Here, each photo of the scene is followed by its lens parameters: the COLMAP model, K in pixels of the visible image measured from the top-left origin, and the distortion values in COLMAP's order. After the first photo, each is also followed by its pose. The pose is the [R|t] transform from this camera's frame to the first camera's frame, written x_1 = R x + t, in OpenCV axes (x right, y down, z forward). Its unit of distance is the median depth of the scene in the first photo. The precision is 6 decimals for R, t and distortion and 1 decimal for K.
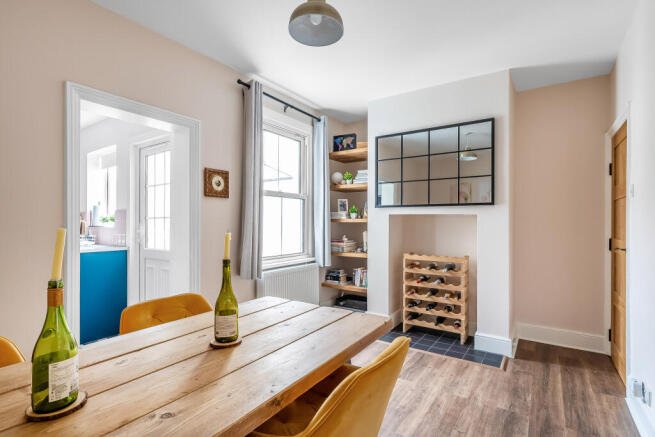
lens RADIAL K [[325.3, 0, 327.5], [0, 325.3, 218.5], [0, 0, 1]] dist [0.001107, 0.000212]
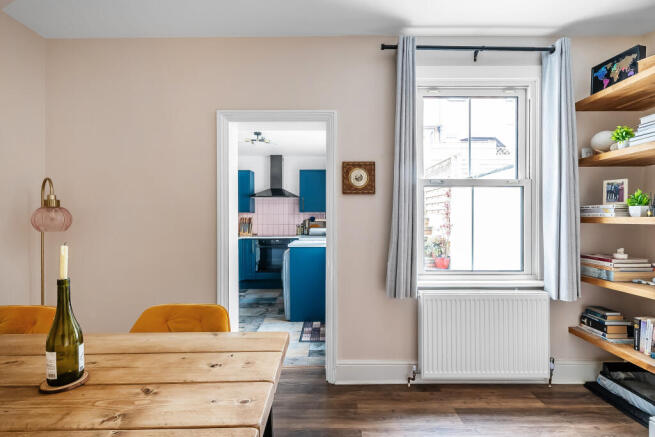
lens RADIAL K [[305.7, 0, 327.5], [0, 305.7, 218.5], [0, 0, 1]] dist [-0.000844, -0.000055]
pose [[0.560090, -0.003116, -0.828426, 0.204750], [0.011669, 0.999923, 0.004128, -0.003972], [0.828350, -0.011979, 0.560083, 0.348723]]
